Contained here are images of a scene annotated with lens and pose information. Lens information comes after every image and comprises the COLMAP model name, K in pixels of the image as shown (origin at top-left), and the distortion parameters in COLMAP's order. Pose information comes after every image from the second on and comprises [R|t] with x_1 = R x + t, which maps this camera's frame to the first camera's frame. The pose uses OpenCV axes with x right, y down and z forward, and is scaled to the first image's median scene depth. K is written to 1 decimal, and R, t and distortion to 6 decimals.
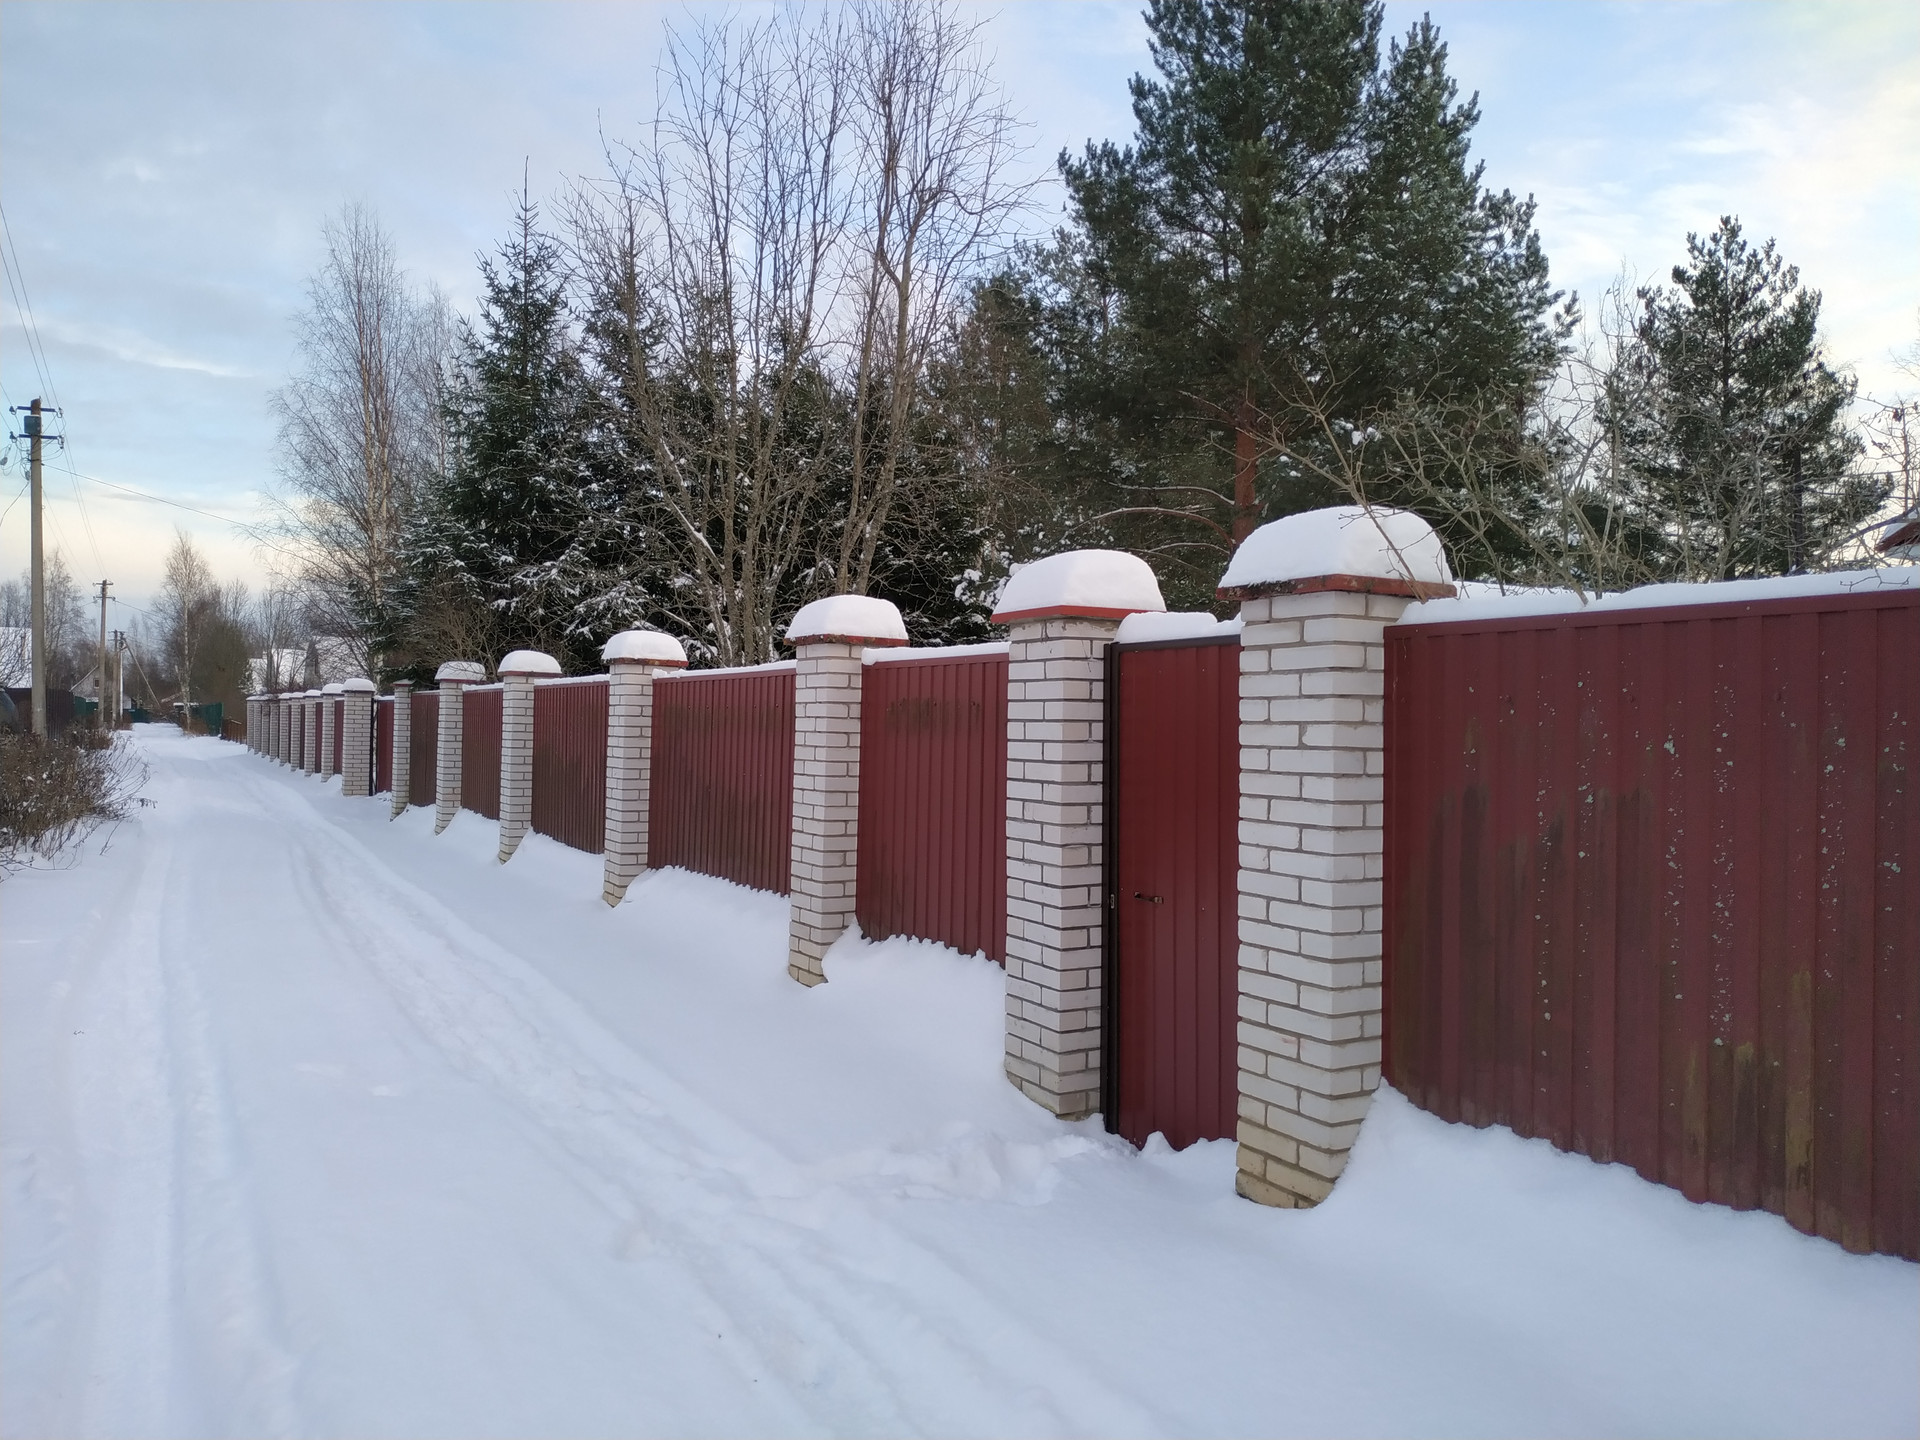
lens RADIAL K [[1397.9, 0, 961.9], [0, 1397.9, 719.2], [0, 0, 1]] dist [0.013766, -0.029459]
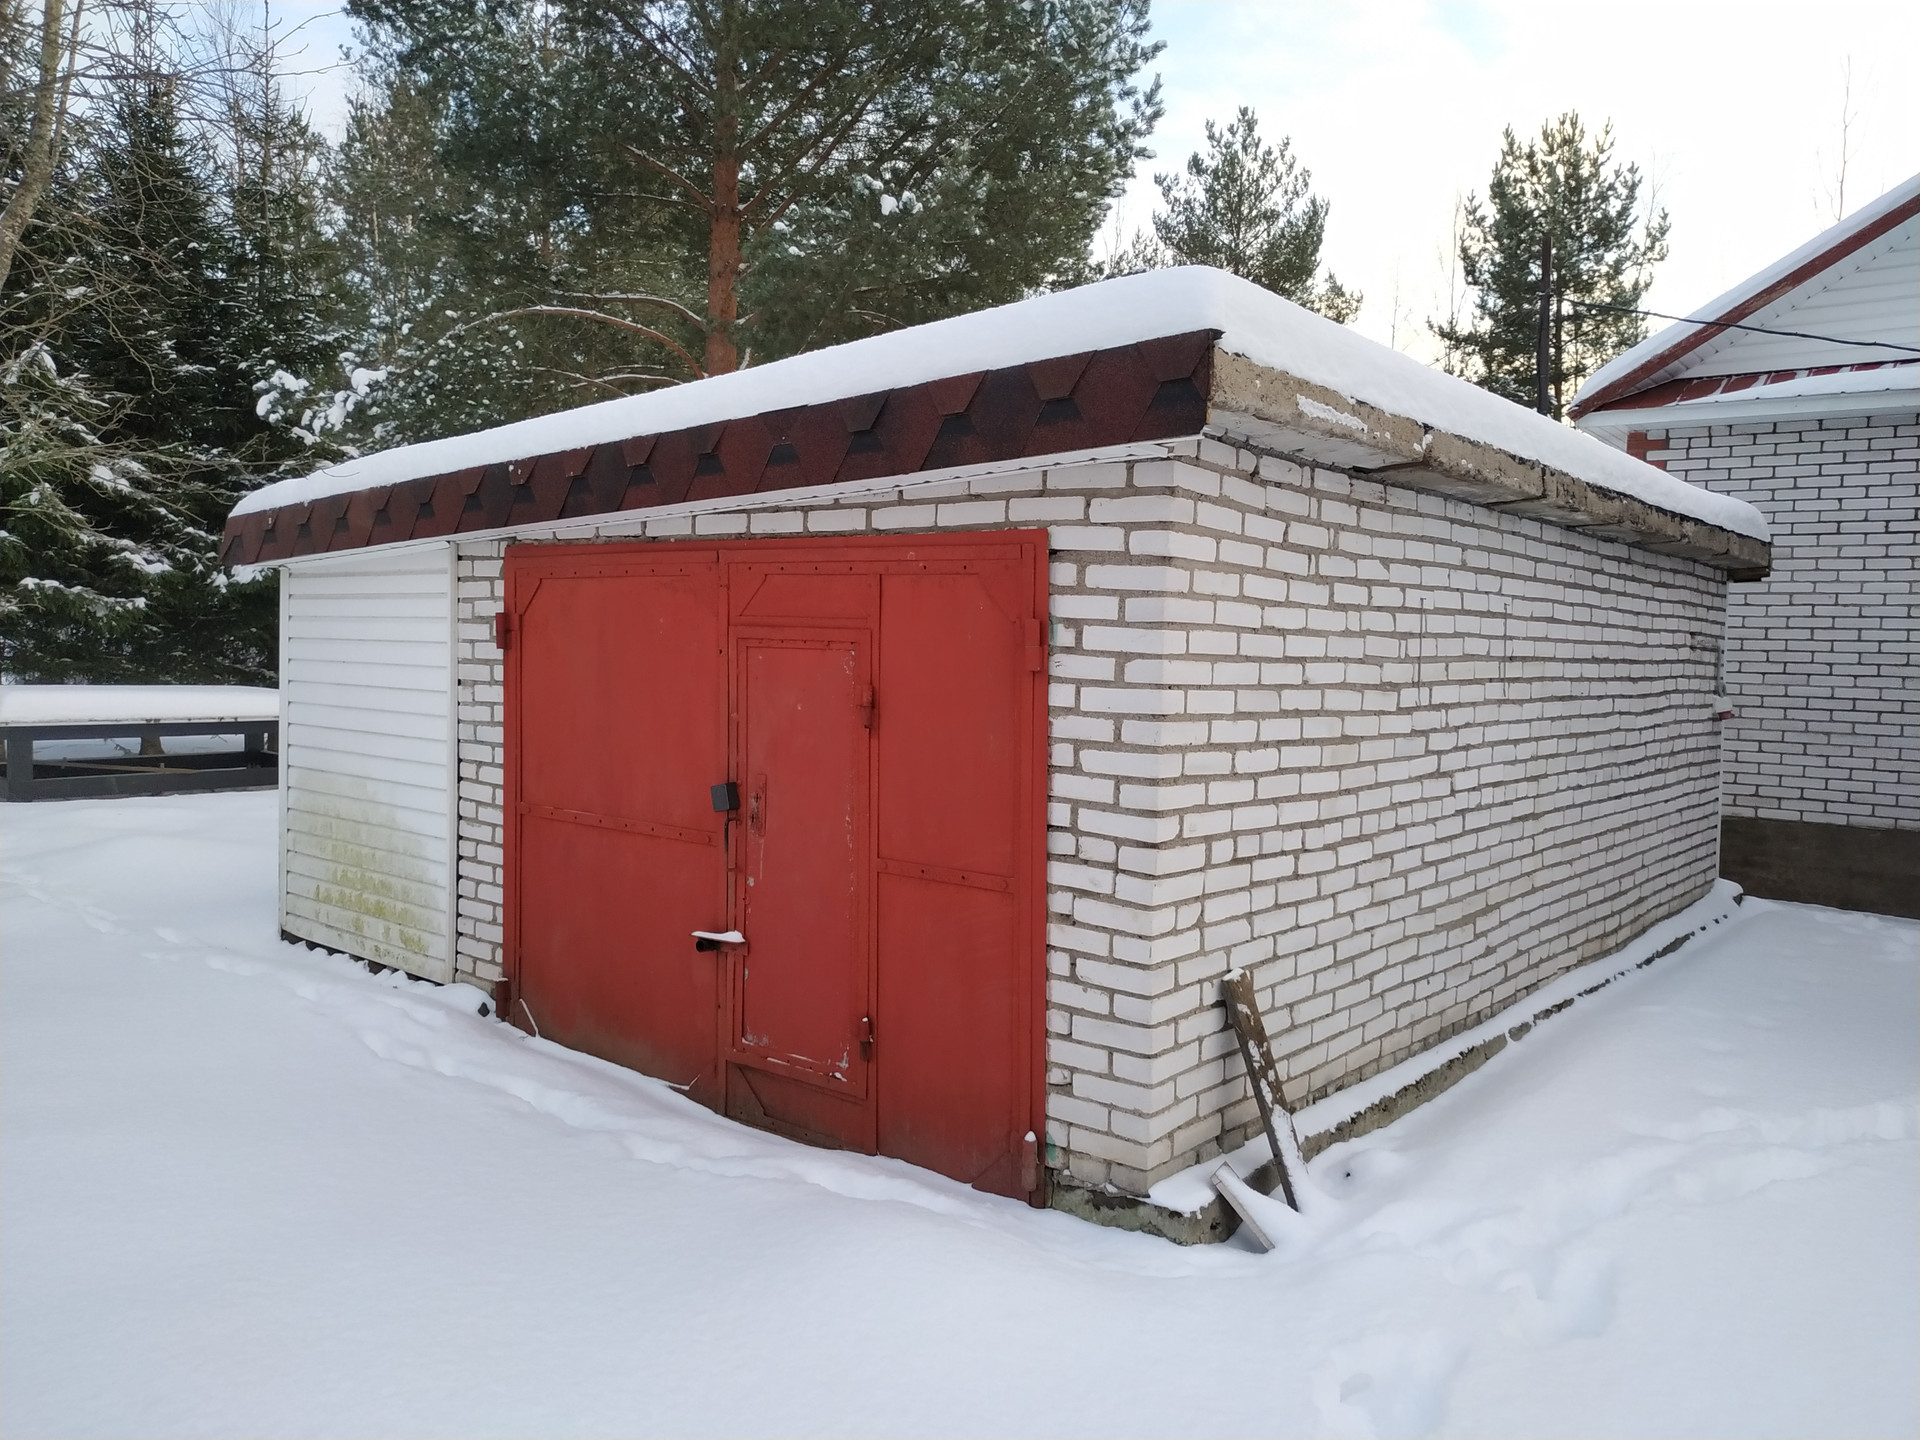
lens RADIAL K [[1397.9, 0, 954.3], [0, 1397.9, 725.5], [0, 0, 1]] dist [0.013766, -0.029459]
pose [[0.934527, 0.007825, 0.355805, 0.038161], [-0.030644, 0.997814, 0.058545, 0.003079], [-0.354569, -0.065615, 0.932725, 0.175072]]
